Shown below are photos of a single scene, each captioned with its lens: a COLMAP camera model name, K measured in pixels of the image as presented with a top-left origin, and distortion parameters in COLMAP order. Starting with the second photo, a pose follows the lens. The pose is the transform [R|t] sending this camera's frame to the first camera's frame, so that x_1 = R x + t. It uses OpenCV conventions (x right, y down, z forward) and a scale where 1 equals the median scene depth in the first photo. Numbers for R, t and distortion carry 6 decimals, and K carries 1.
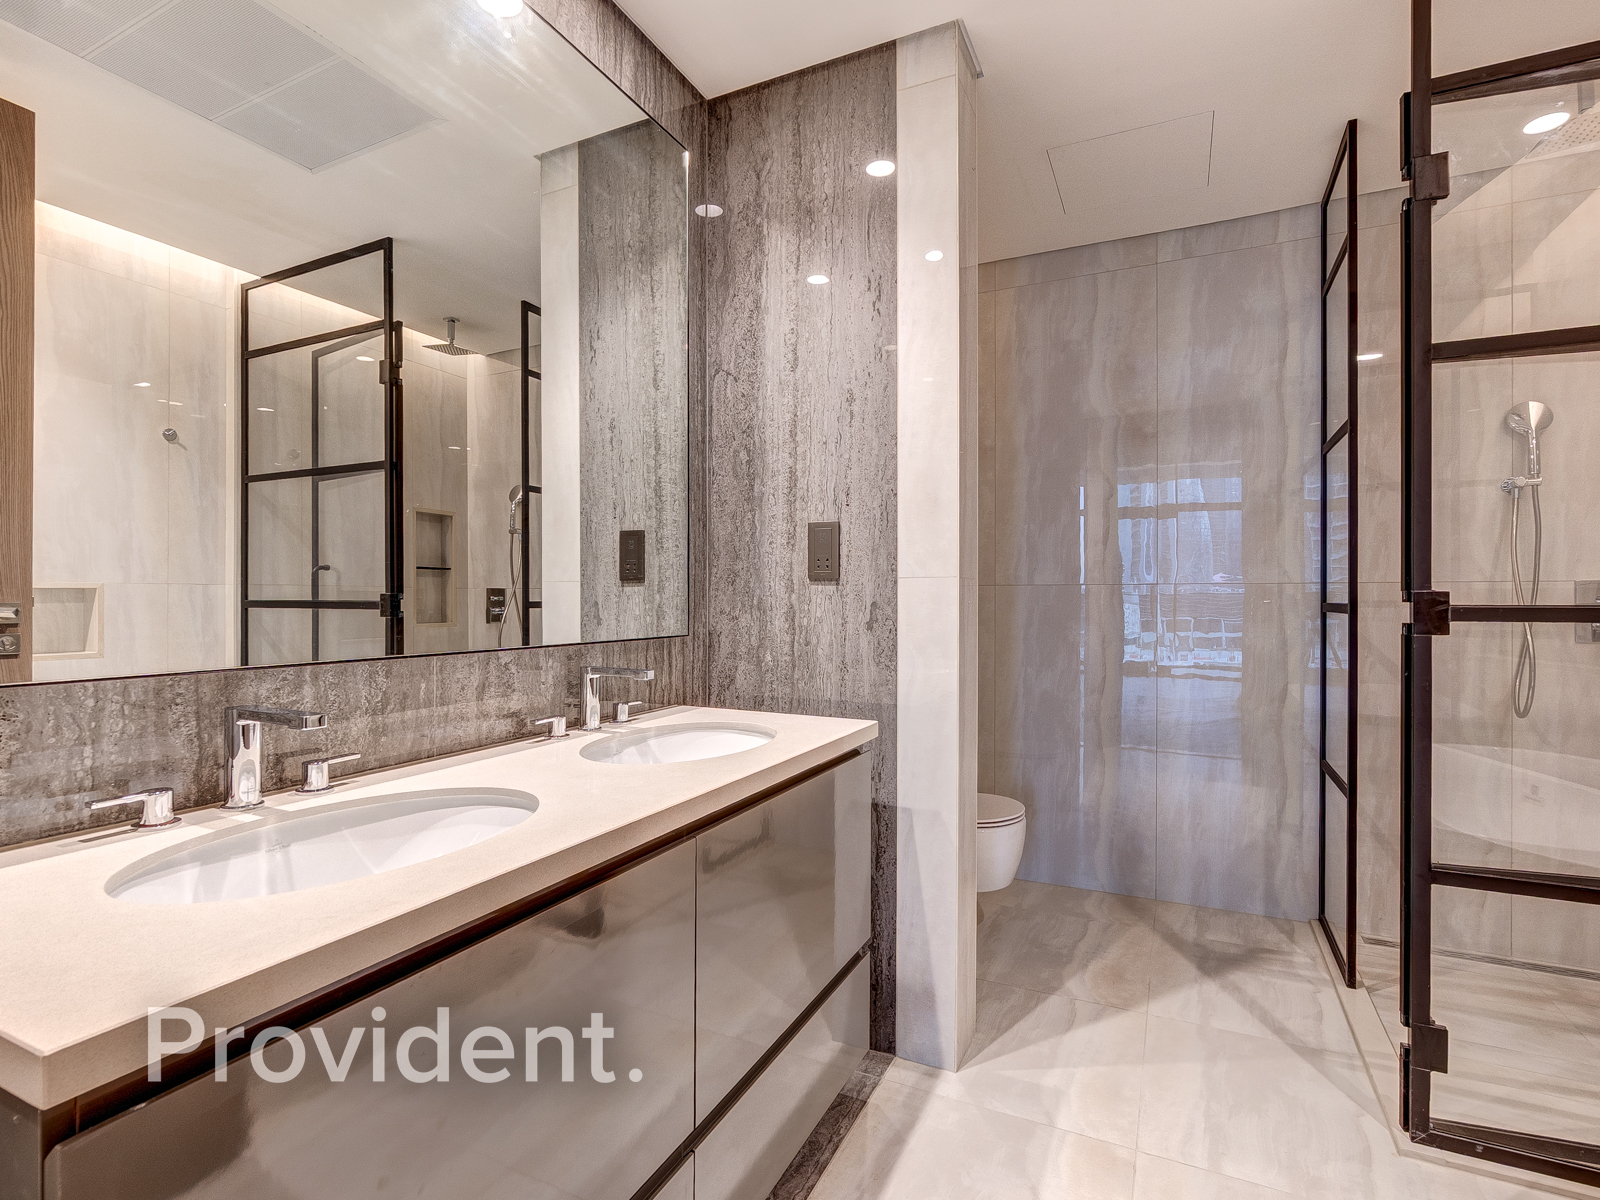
lens RADIAL K [[787.6, 0, 799.9], [0, 787.6, 586.1], [0, 0, 1]] dist [-0.005221, 0.000090]
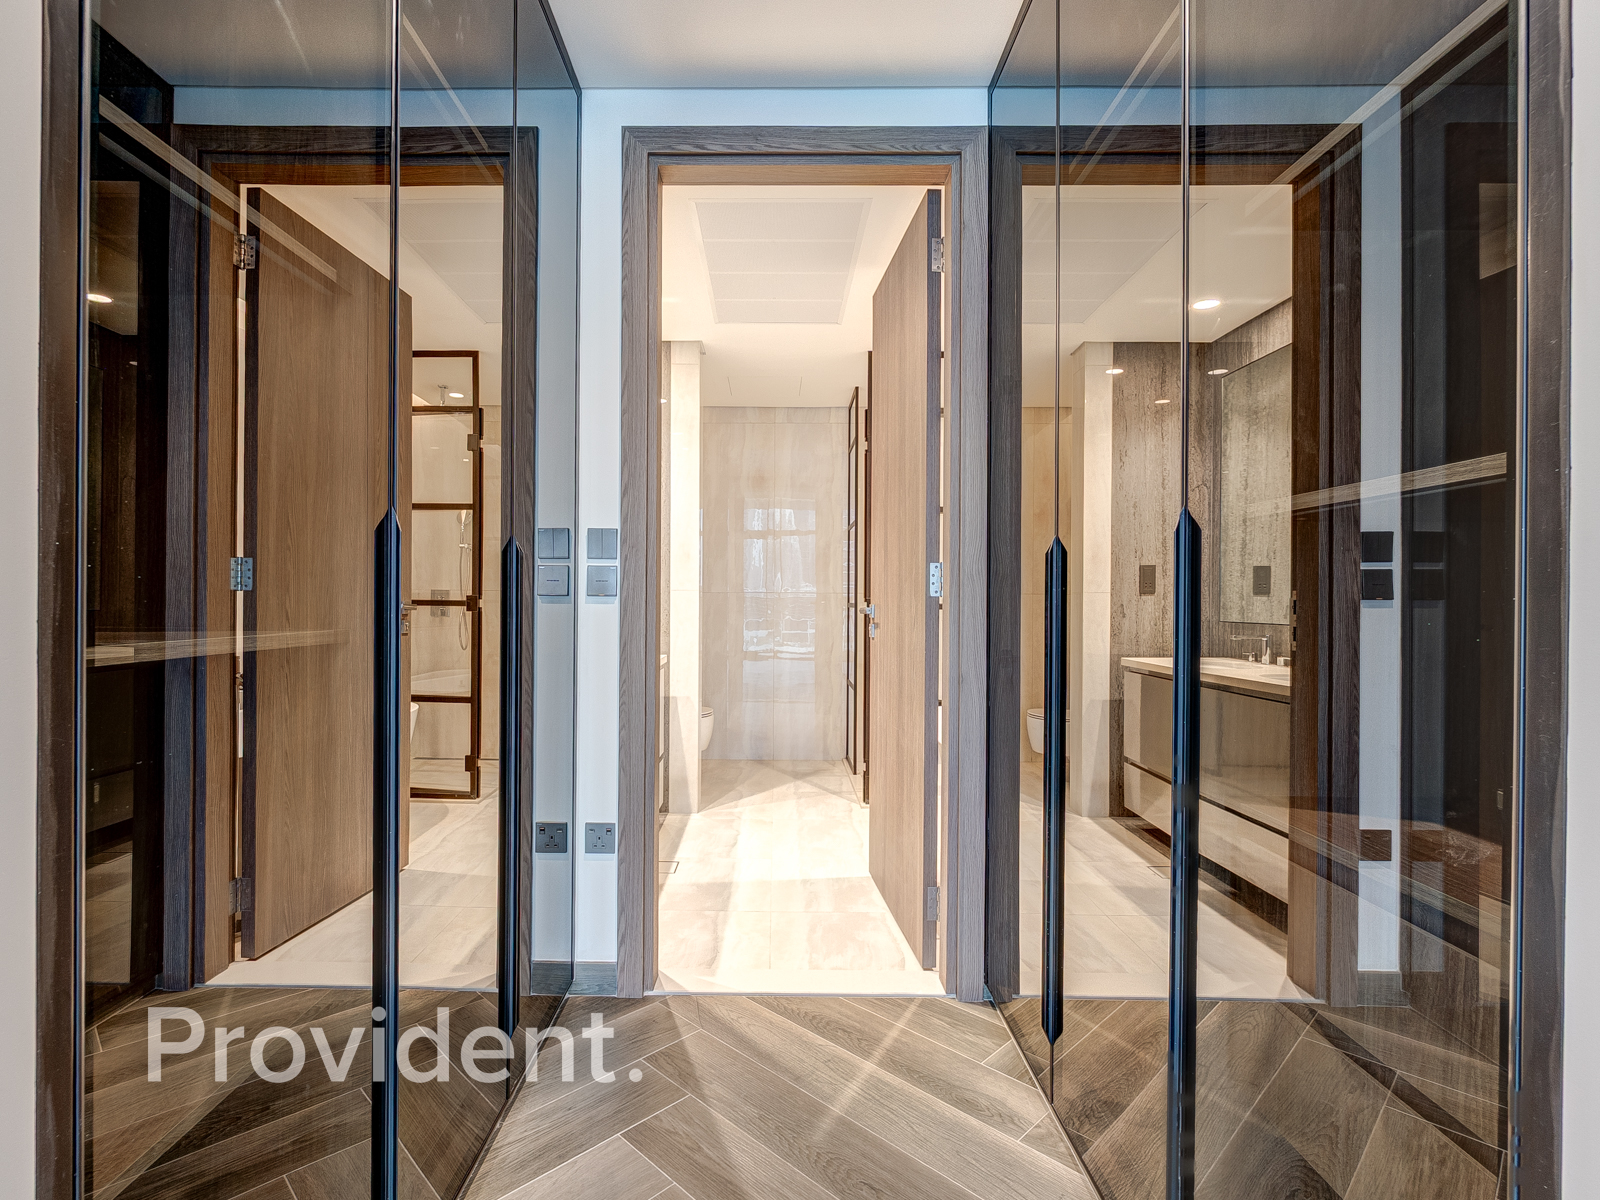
lens RADIAL K [[789.9, 0, 749.0], [0, 789.9, 603.6], [0, 0, 1]] dist [-0.002057, -0.000032]
pose [[0.913482, -0.002063, 0.406873, -0.382609], [-0.003774, 0.999901, 0.013543, -0.003276], [-0.406861, -0.013907, 0.913384, -0.727084]]
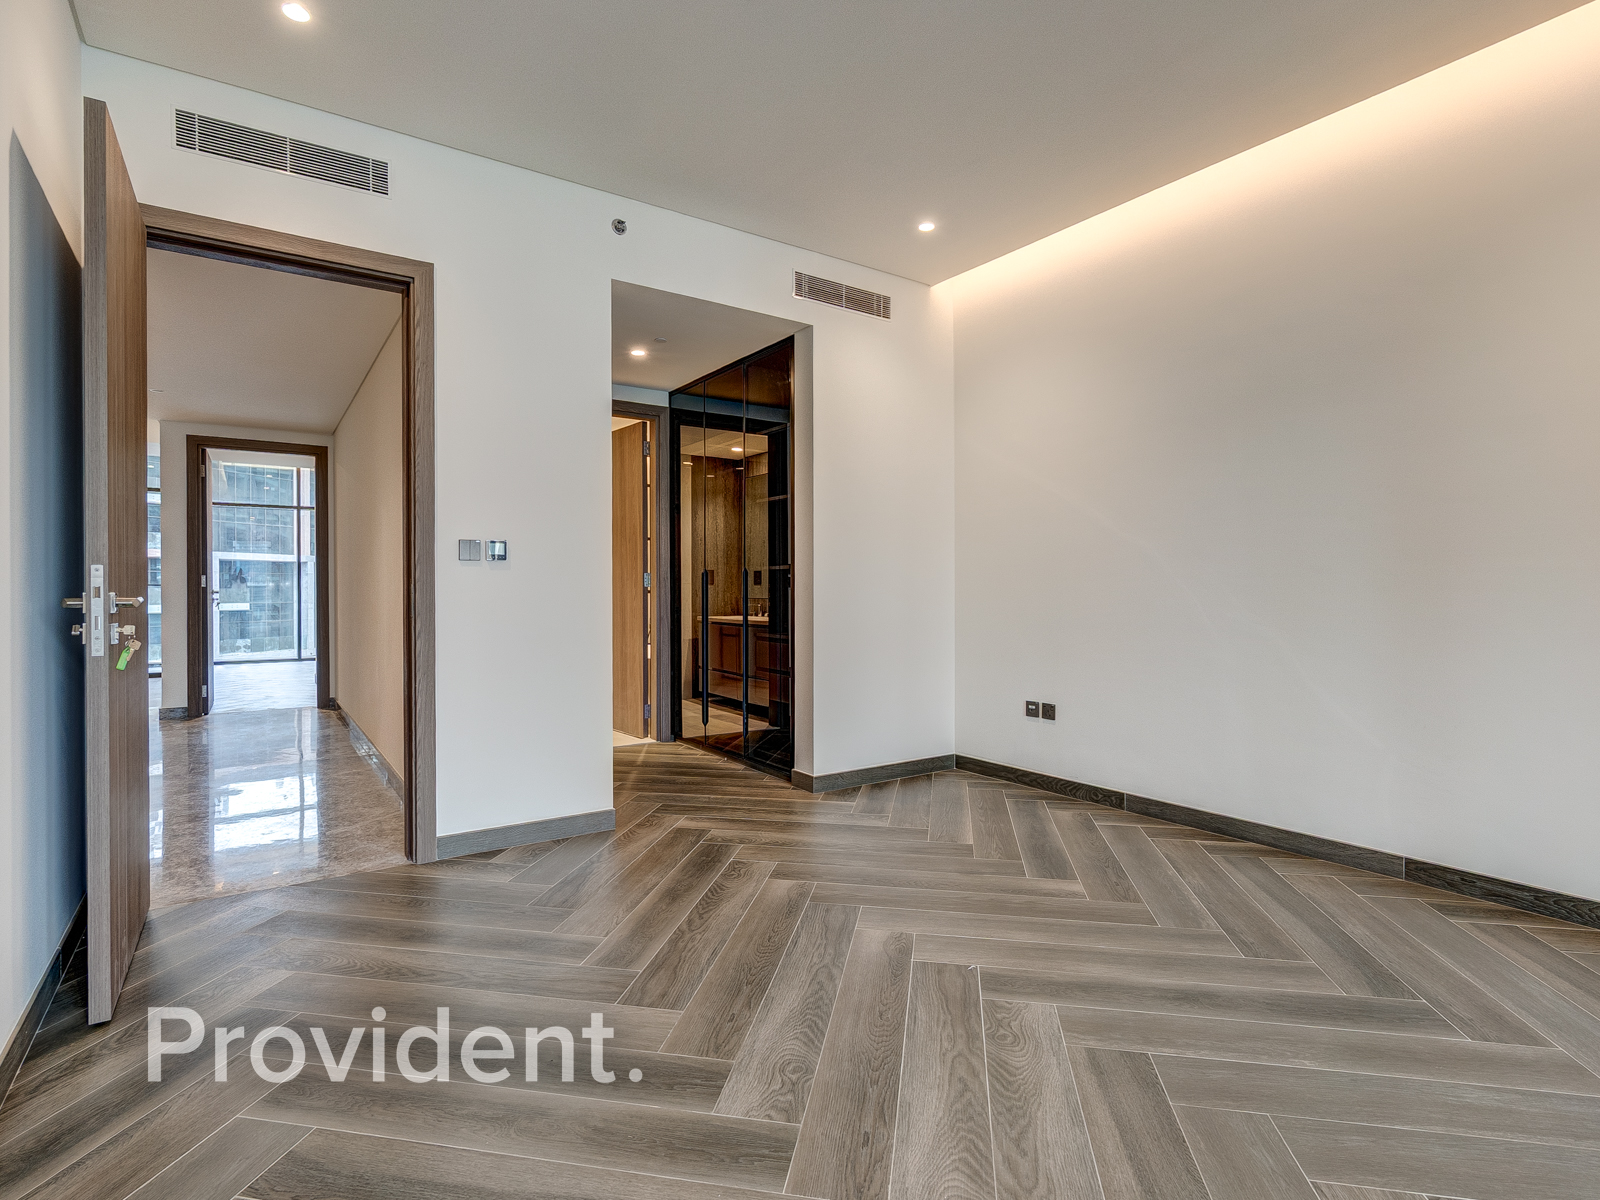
lens RADIAL K [[800.7, 0, 798.7], [0, 800.7, 594.6], [0, 0, 1]] dist [-0.004245, -0.000217]
pose [[0.497637, -0.013157, 0.867286, -1.523373], [-0.002585, 0.999858, 0.016651, -0.014953], [-0.867382, -0.010528, 0.497532, -1.453479]]
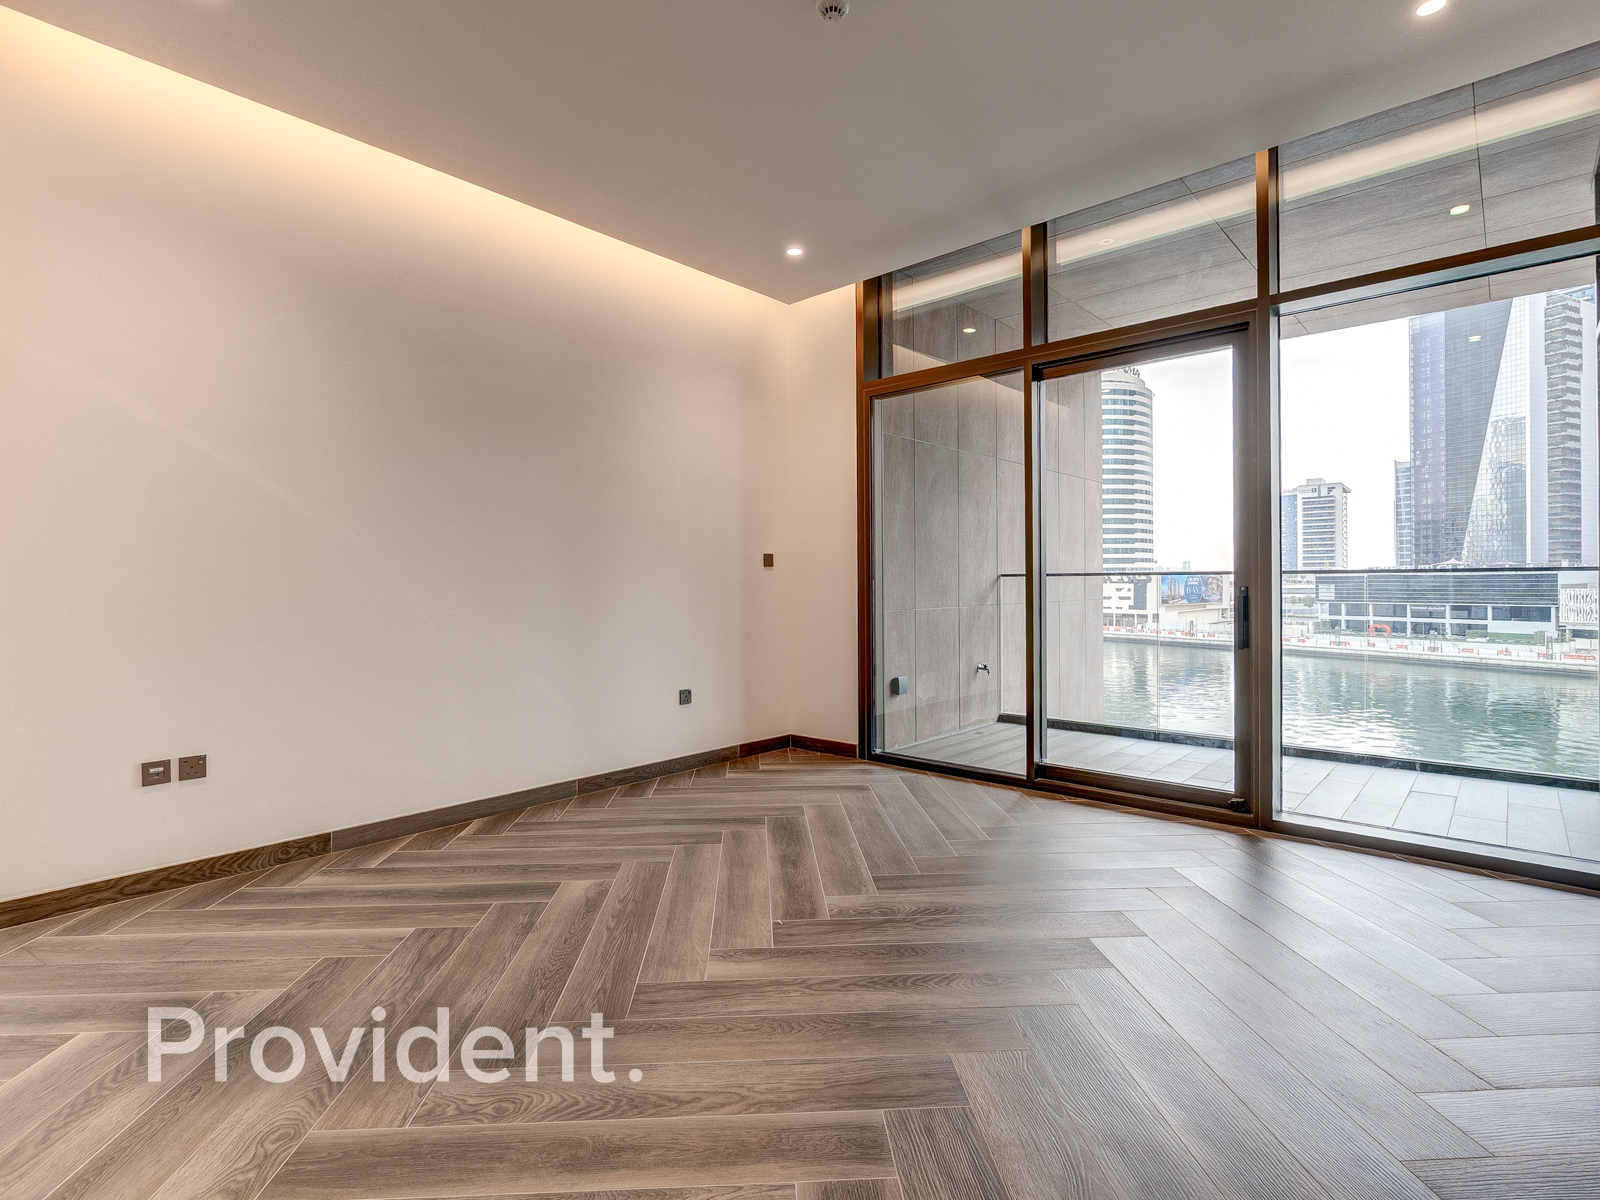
lens RADIAL K [[800.7, 0, 792.4], [0, 800.7, 587.8], [0, 0, 1]] dist [-0.001514, -0.000207]
pose [[-0.958369, -0.002582, 0.285523, -0.980175], [-0.003035, 0.999995, -0.001144, -0.001563], [-0.285518, -0.001963, -0.958371, -0.272984]]
